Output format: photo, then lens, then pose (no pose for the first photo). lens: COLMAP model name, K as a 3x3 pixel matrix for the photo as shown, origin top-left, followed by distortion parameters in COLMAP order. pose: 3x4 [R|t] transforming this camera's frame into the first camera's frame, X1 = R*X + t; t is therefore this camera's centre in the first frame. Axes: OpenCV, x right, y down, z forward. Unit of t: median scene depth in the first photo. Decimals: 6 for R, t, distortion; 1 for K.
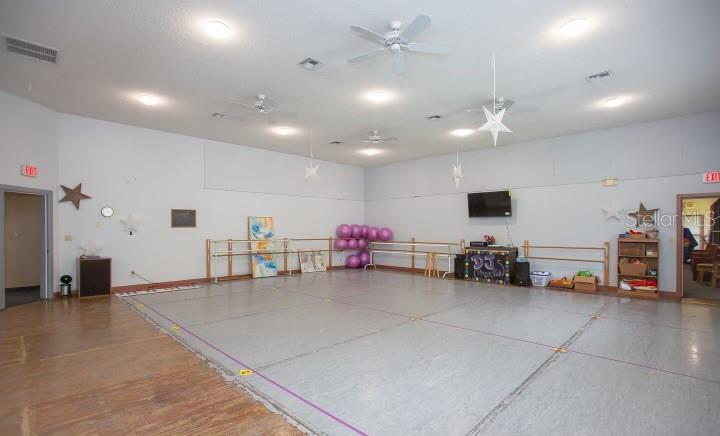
lens RADIAL K [[344.1, 0, 359.9], [0, 344.1, 238.3], [0, 0, 1]] dist [0.000776, 0.000226]
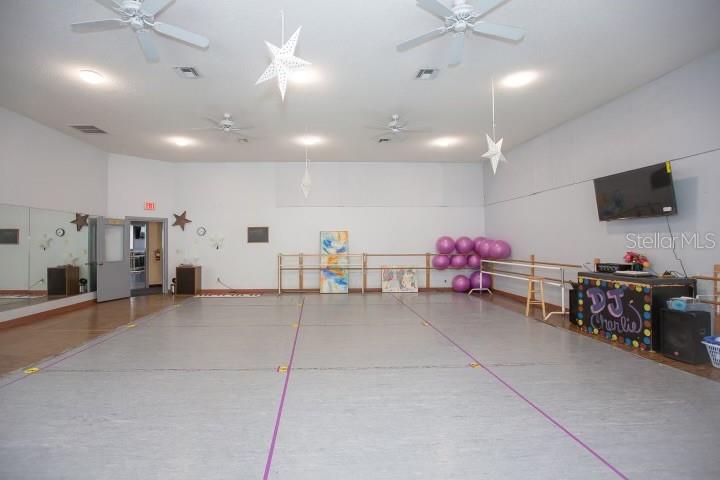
lens RADIAL K [[345.1, 0, 359.4], [0, 345.1, 248.2], [0, 0, 1]] dist [0.000944, 0.000583]
pose [[0.734774, 0.002274, -0.678309, 0.435315], [-0.009810, 0.999925, -0.007275, -0.007638], [0.678241, 0.012000, 0.734741, 0.327422]]
